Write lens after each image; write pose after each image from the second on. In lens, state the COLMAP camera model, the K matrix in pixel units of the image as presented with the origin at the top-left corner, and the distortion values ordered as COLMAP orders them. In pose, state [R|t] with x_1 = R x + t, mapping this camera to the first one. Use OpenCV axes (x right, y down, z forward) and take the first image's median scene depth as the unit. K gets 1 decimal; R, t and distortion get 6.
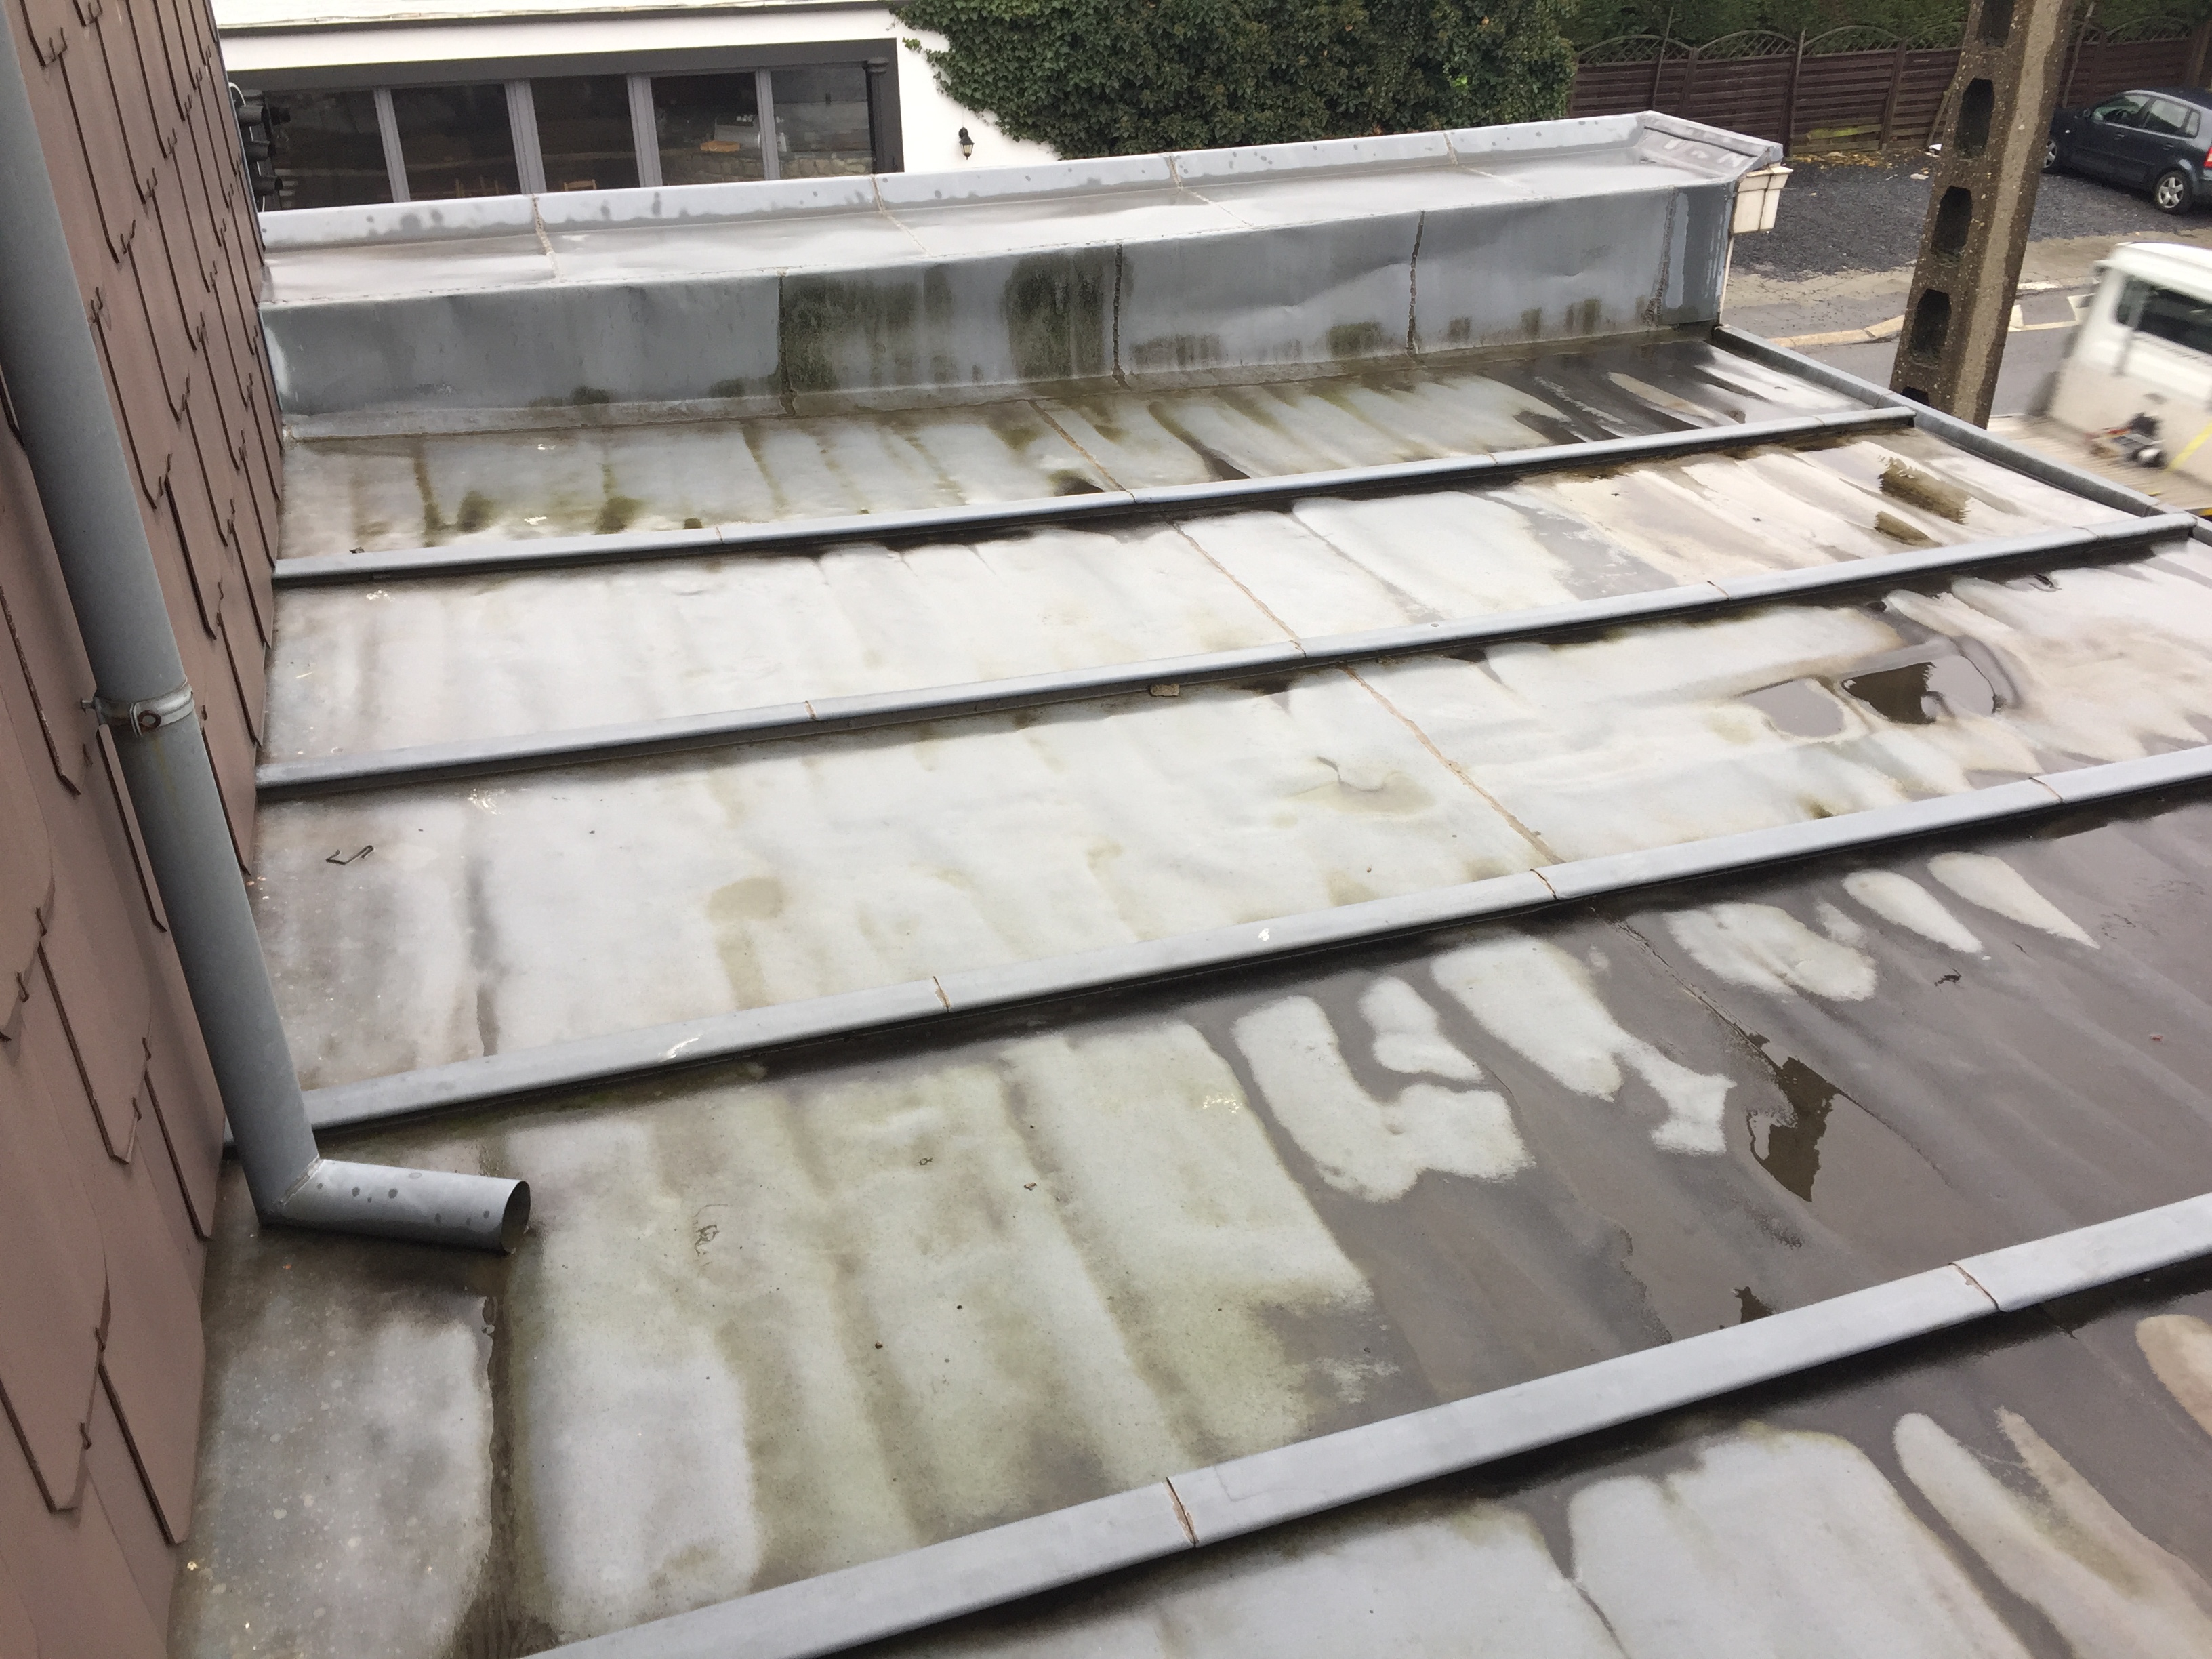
lens RADIAL K [[1877.3, 0, 1117.9], [0, 1877.3, 844.6], [0, 0, 1]] dist [0.099620, -0.139599]
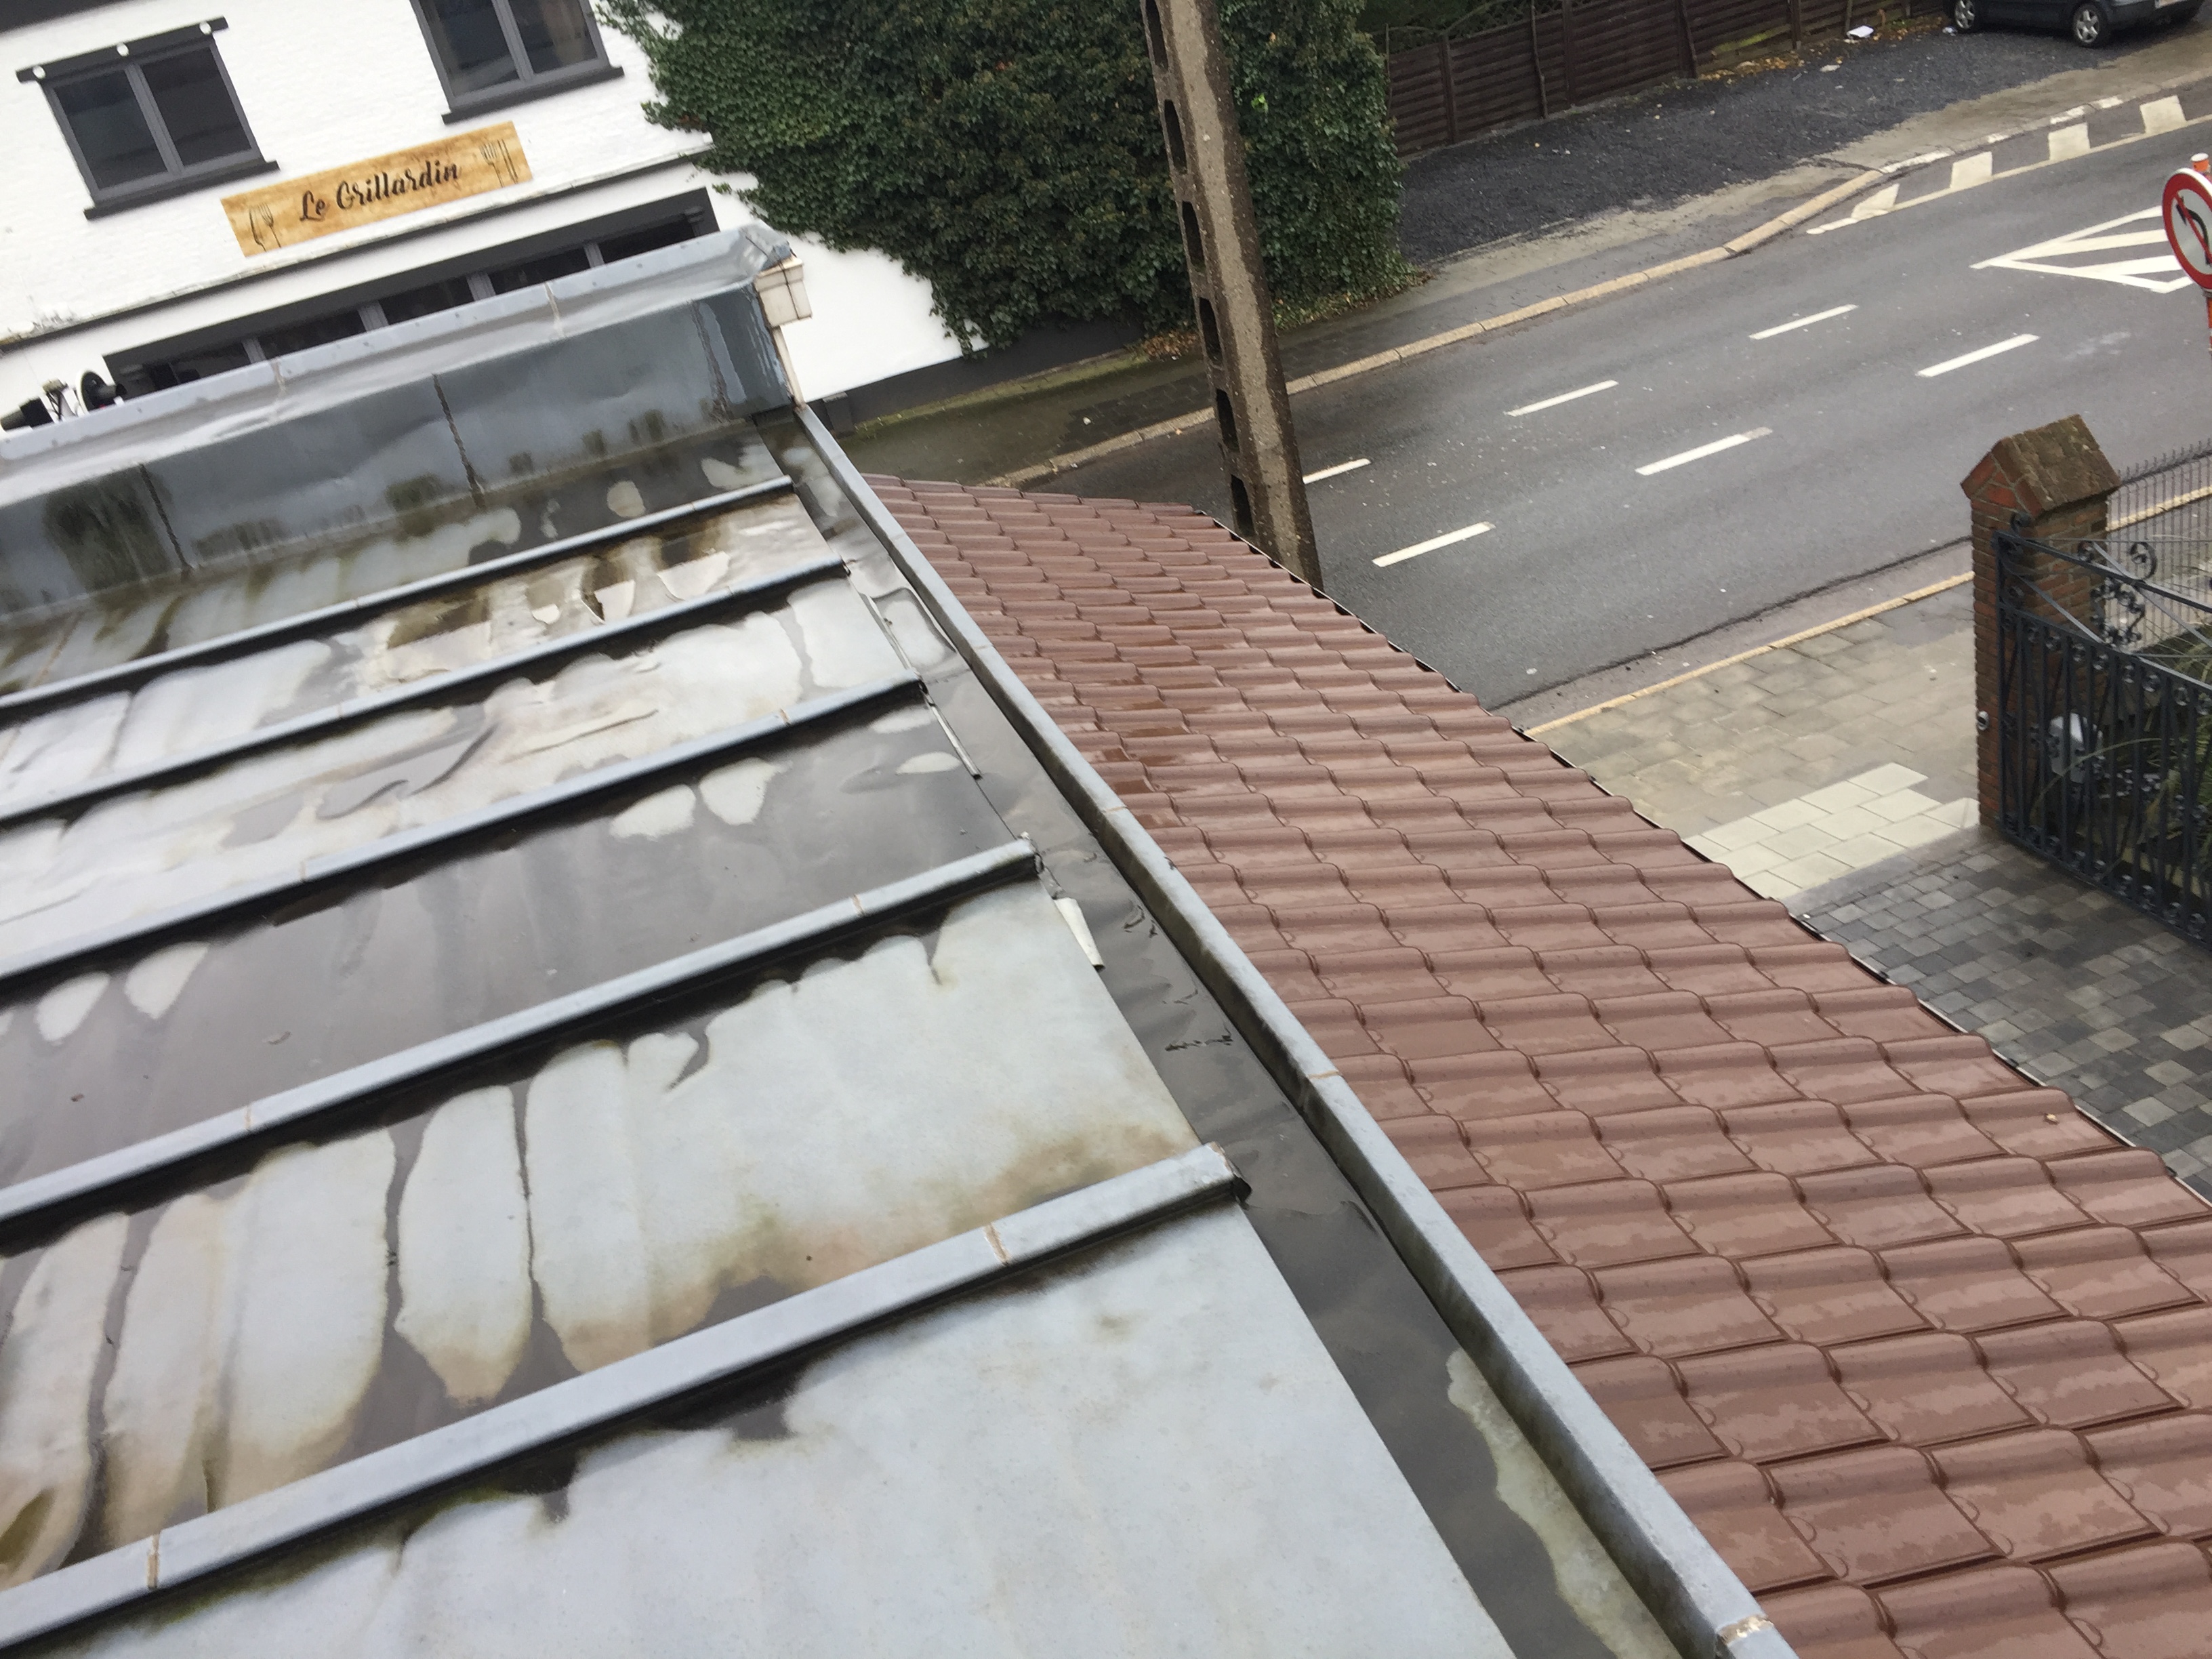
lens RADIAL K [[1888.4, 0, 1109.1], [0, 1888.4, 816.2], [0, 0, 1]] dist [0.103015, -0.140862]
pose [[0.974784, -0.178787, -0.133536, 0.179833], [0.173696, 0.983582, -0.048945, 0.013224], [0.140095, 0.024516, 0.989835, -0.016147]]
